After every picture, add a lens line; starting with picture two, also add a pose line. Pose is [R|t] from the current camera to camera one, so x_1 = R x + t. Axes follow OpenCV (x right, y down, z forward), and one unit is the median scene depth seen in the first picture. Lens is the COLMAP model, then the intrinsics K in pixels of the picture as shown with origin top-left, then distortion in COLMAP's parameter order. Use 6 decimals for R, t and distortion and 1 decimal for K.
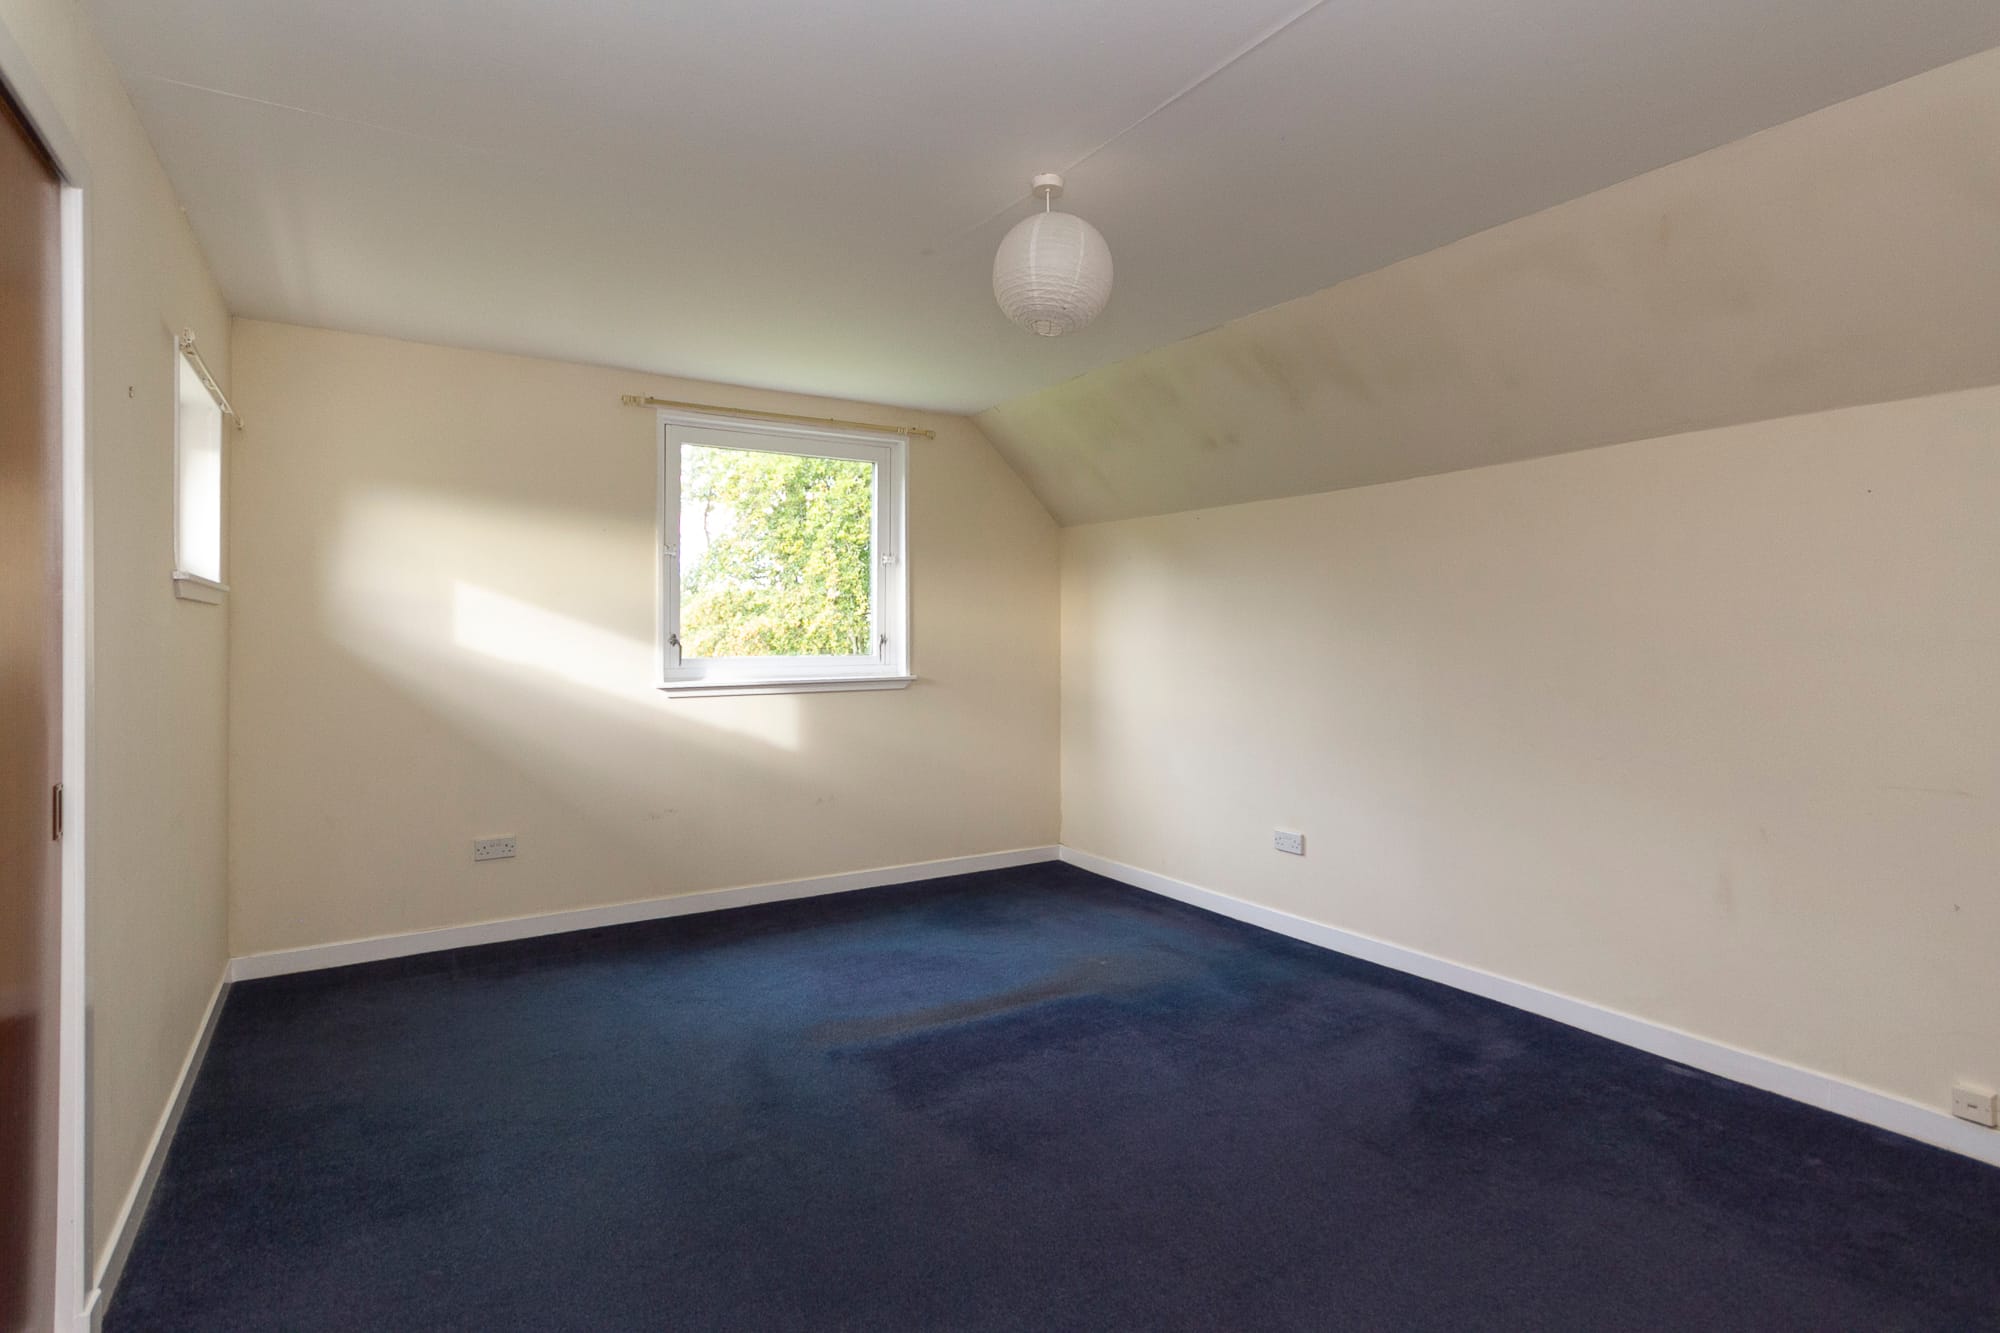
lens RADIAL K [[1009.1, 0, 999.2], [0, 1009.1, 634.7], [0, 0, 1]] dist [0.000499, 0.000002]
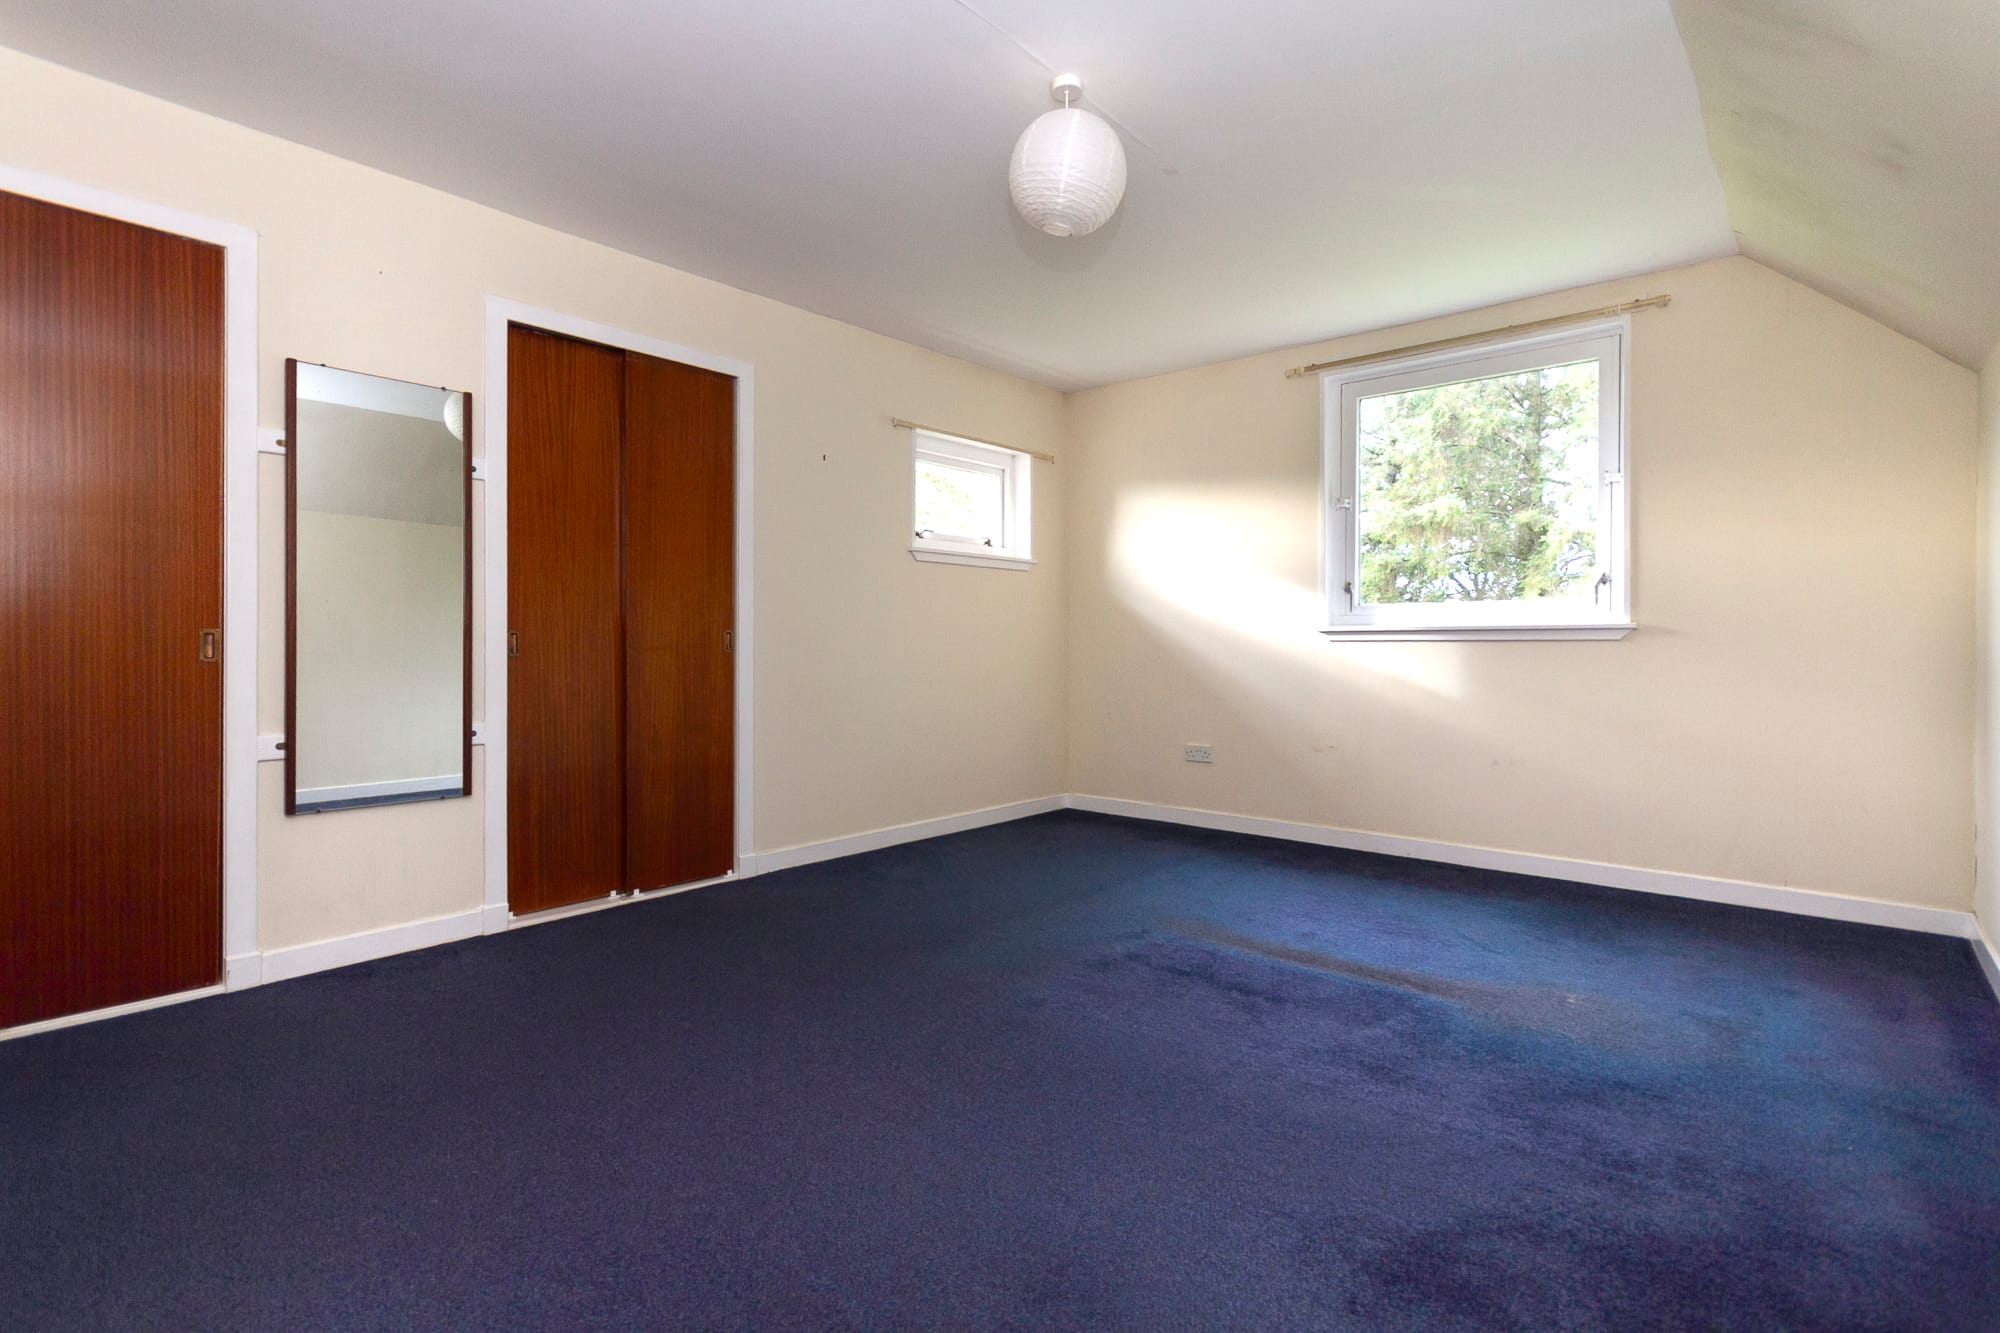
lens RADIAL K [[966.1, 0, 999.2], [0, 966.1, 649.6], [0, 0, 1]] dist [0.021522, 0.000124]
pose [[0.298880, 0.007153, -0.954264, 0.535625], [-0.005149, 0.999969, 0.005883, 0.065947], [0.954277, 0.003155, 0.298907, 0.349908]]
